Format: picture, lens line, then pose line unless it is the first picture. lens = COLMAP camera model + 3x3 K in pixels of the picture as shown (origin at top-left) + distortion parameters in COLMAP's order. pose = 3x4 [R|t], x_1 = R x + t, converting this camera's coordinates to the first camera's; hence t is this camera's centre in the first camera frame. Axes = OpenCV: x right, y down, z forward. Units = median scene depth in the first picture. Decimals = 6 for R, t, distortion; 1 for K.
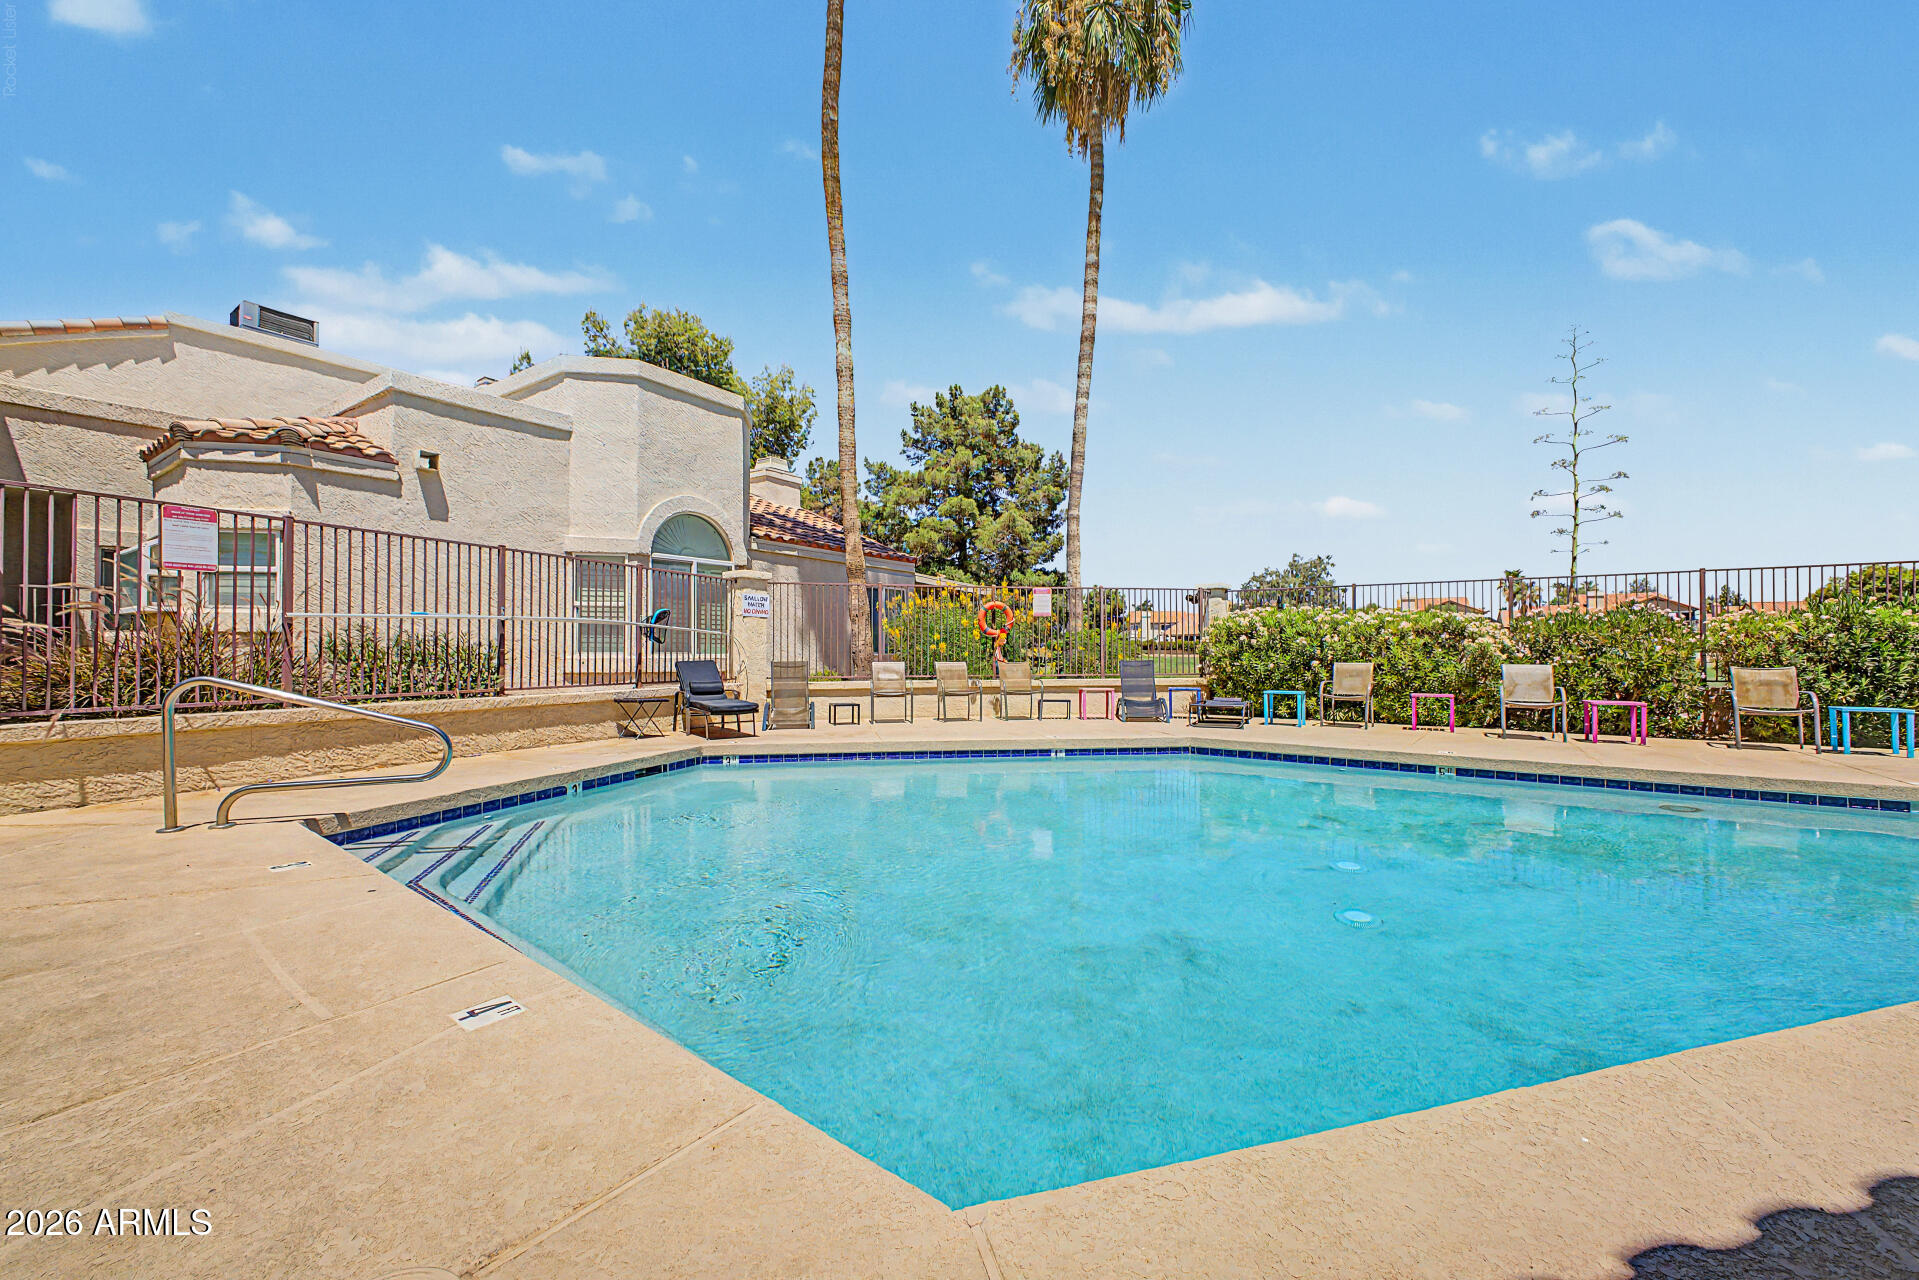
lens RADIAL K [[752.1, 0, 972.5], [0, 752.1, 650.6], [0, 0, 1]] dist [-0.000461, 0.000124]
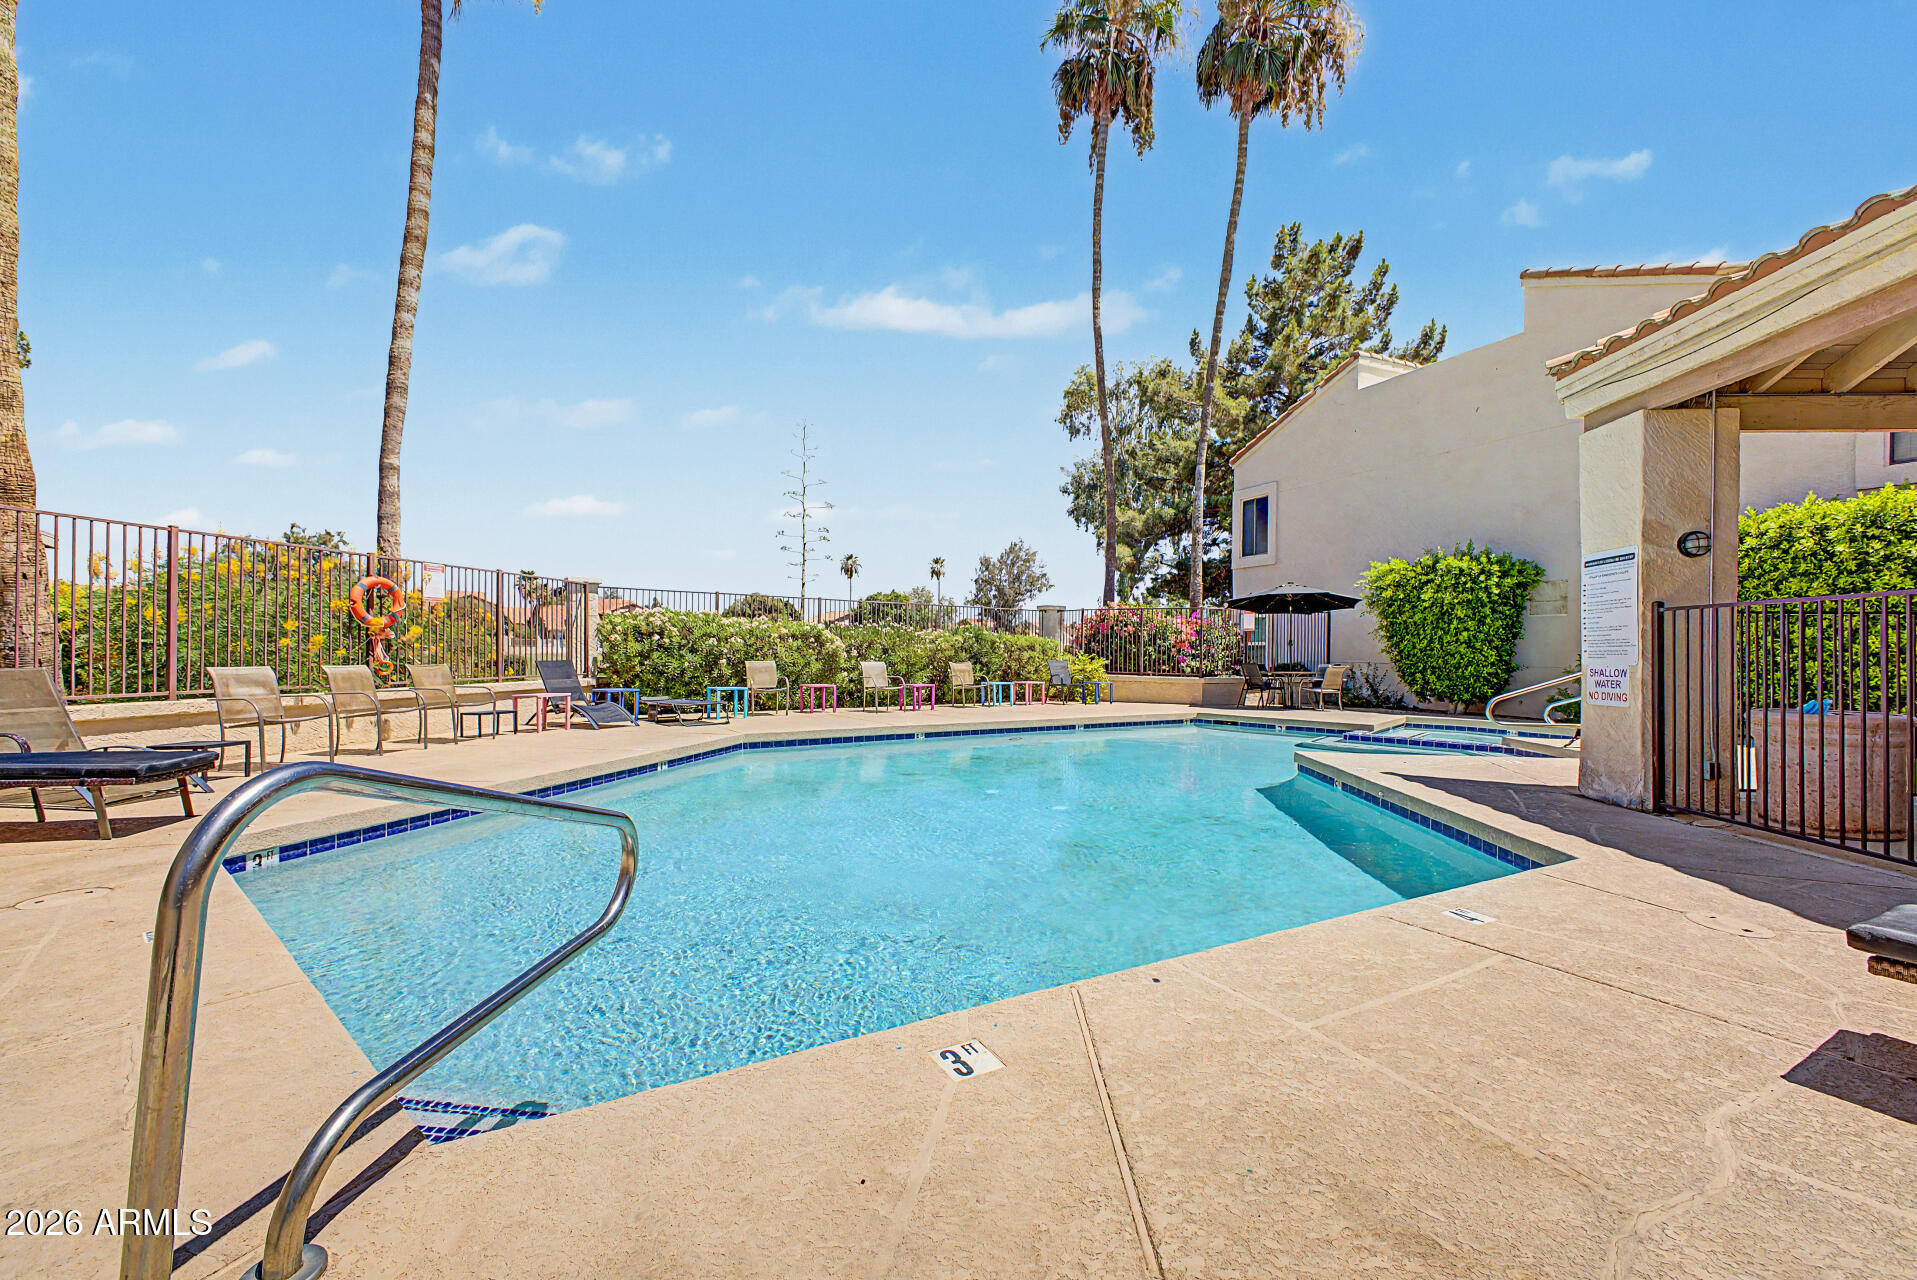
lens RADIAL K [[751.3, 0, 971.5], [0, 751.3, 650.5], [0, 0, 1]] dist [-0.000461, 0.000124]
pose [[0.359013, 0.004487, 0.933322, -0.484103], [-0.010521, 0.999944, -0.000761, -0.003194], [-0.933273, -0.009547, 0.359040, 0.272644]]
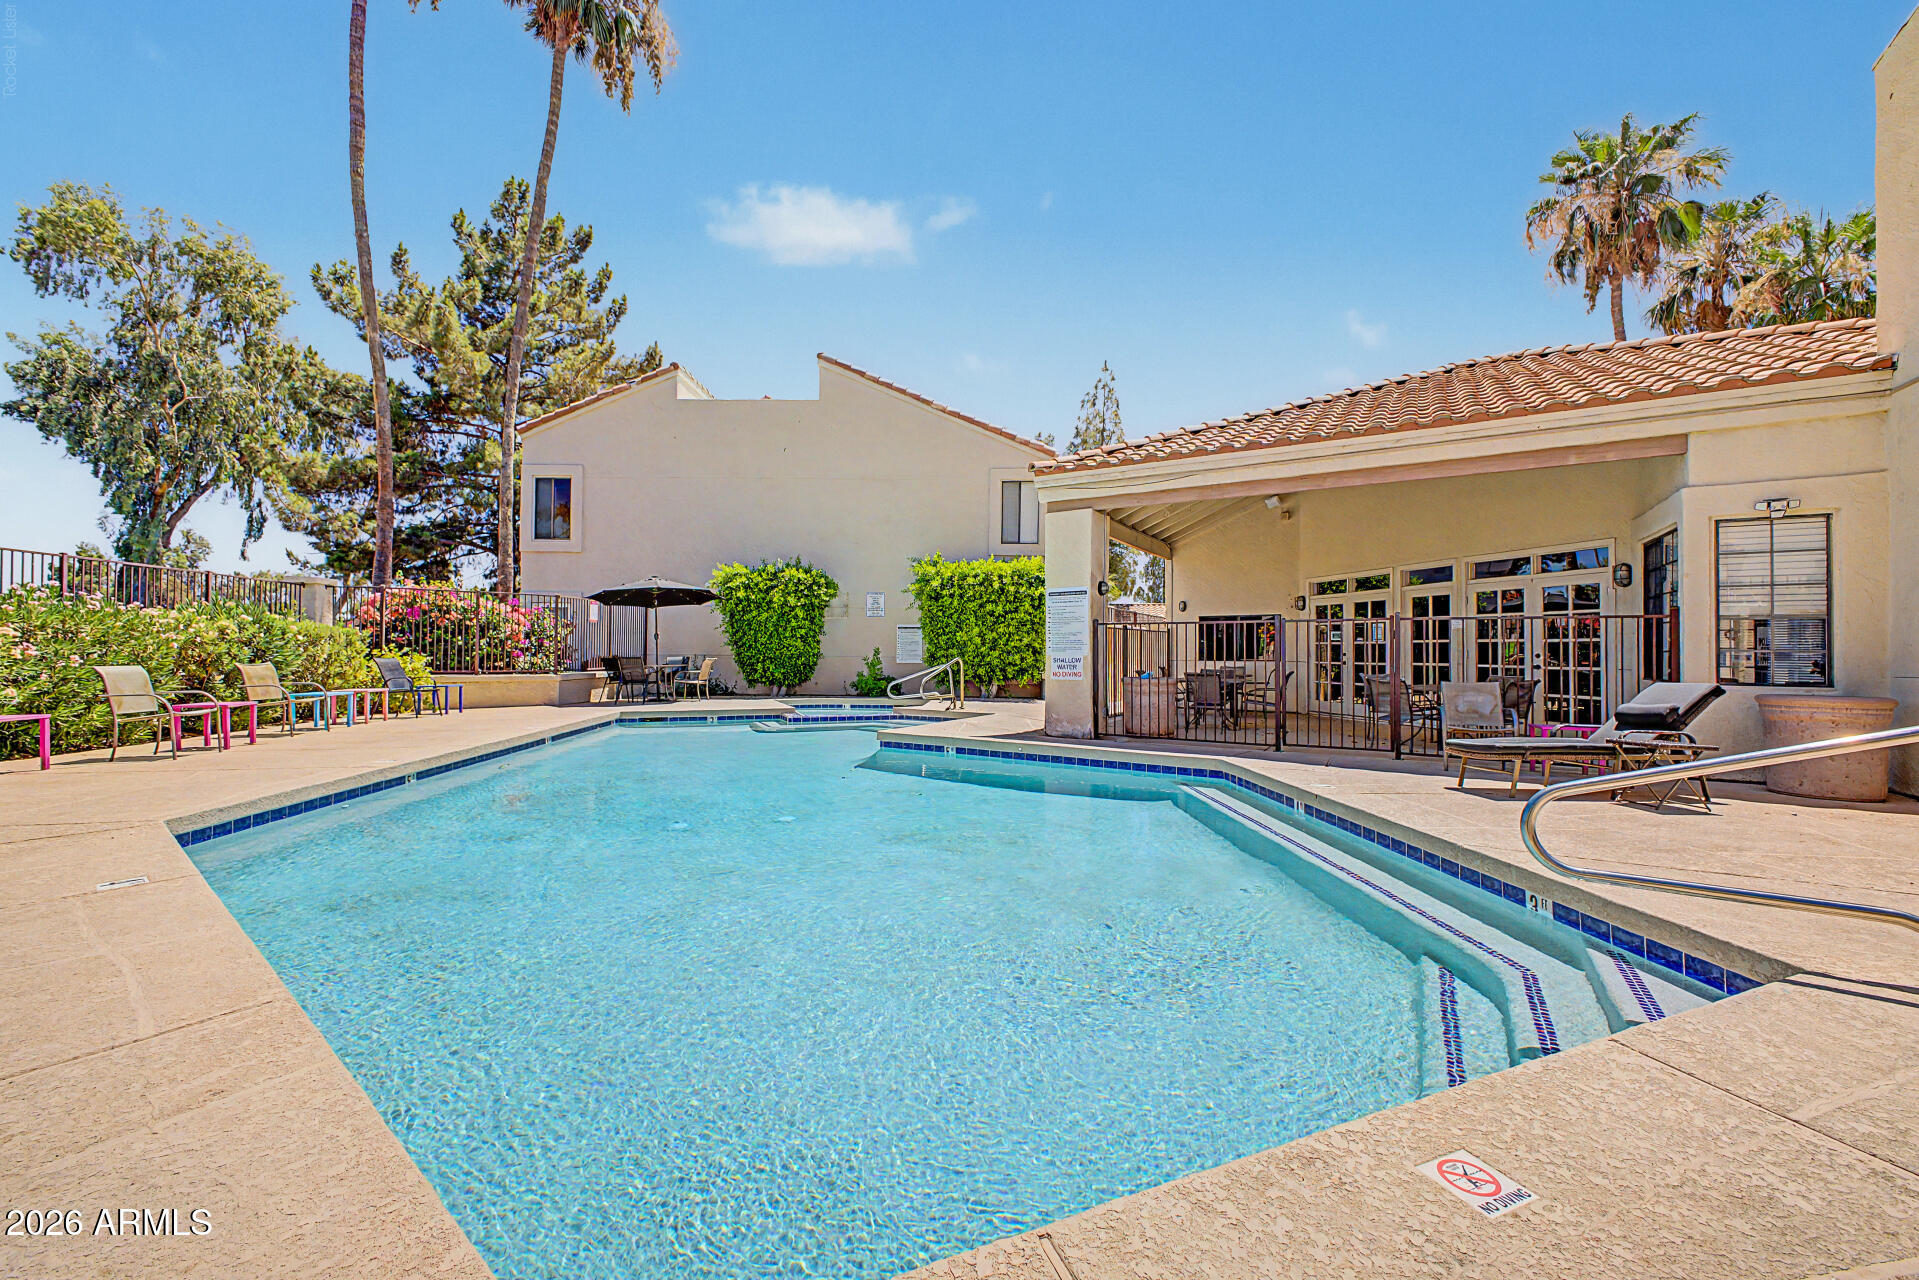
lens RADIAL K [[743.5, 0, 968.0], [0, 743.5, 650.5], [0, 0, 1]] dist [0.000318, -0.000287]
pose [[-0.687669, -0.006488, 0.725996, -0.389303], [-0.007690, 0.999969, 0.001652, -0.004973], [-0.725984, -0.004447, -0.687697, 0.729697]]
